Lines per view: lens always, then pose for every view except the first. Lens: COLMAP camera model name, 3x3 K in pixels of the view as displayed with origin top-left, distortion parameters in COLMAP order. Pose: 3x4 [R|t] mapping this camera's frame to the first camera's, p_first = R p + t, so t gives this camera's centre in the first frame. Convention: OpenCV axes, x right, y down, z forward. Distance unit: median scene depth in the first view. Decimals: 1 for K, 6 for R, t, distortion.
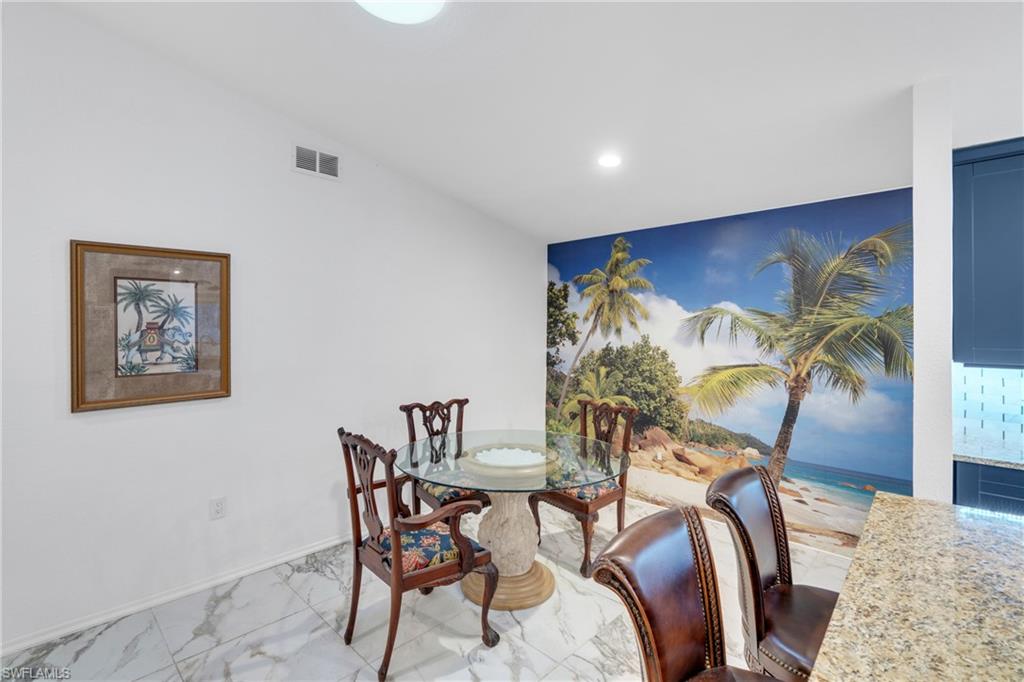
lens RADIAL K [[472.5, 0, 509.6], [0, 472.5, 327.5], [0, 0, 1]] dist [-0.003606, 0.000007]
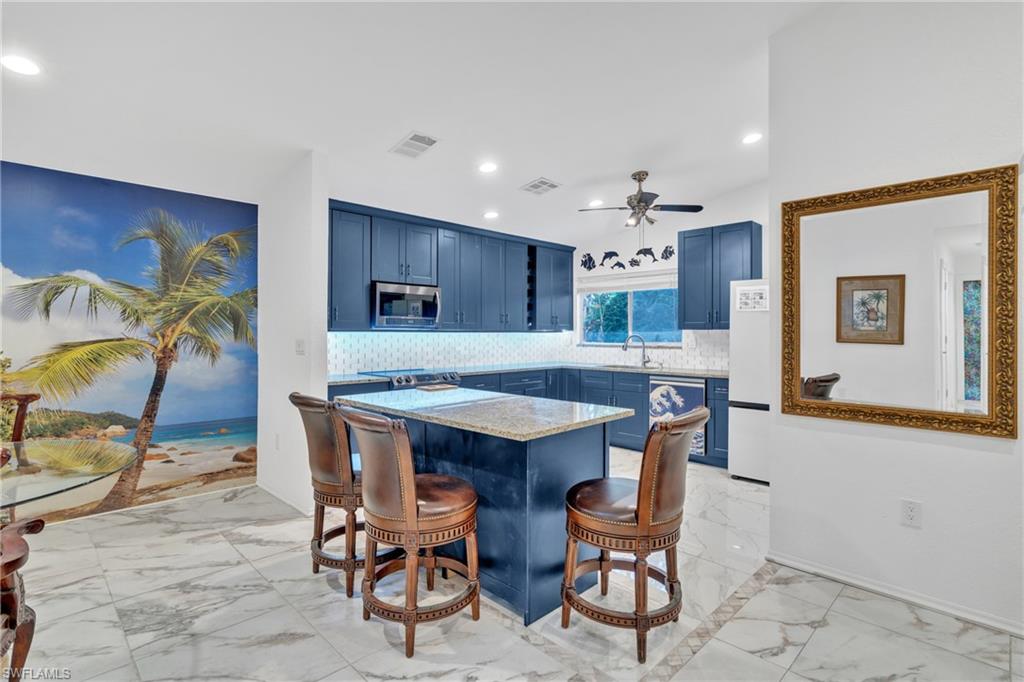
lens RADIAL K [[503.9, 0, 507.3], [0, 503.9, 332.9], [0, 0, 1]] dist [-0.003555, 0.000405]
pose [[0.023964, -0.005732, 0.999696, -0.524227], [-0.013046, 0.999897, 0.006046, 0.052617], [-0.999628, -0.013187, 0.023887, 0.187287]]
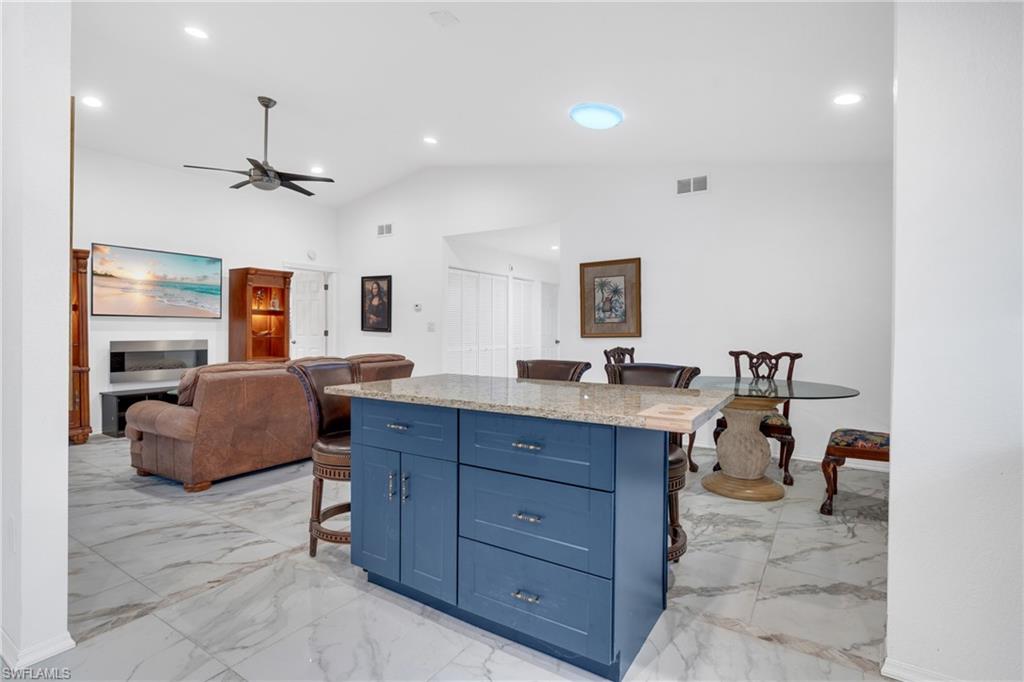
lens RADIAL K [[503.9, 0, 505.3], [0, 503.9, 334.3], [0, 0, 1]] dist [-0.003555, 0.000405]
pose [[0.184325, 0.003769, -0.982858, 1.003943], [0.007217, 0.999960, 0.005188, 0.102712], [0.982839, -0.008050, 0.184291, 0.121290]]
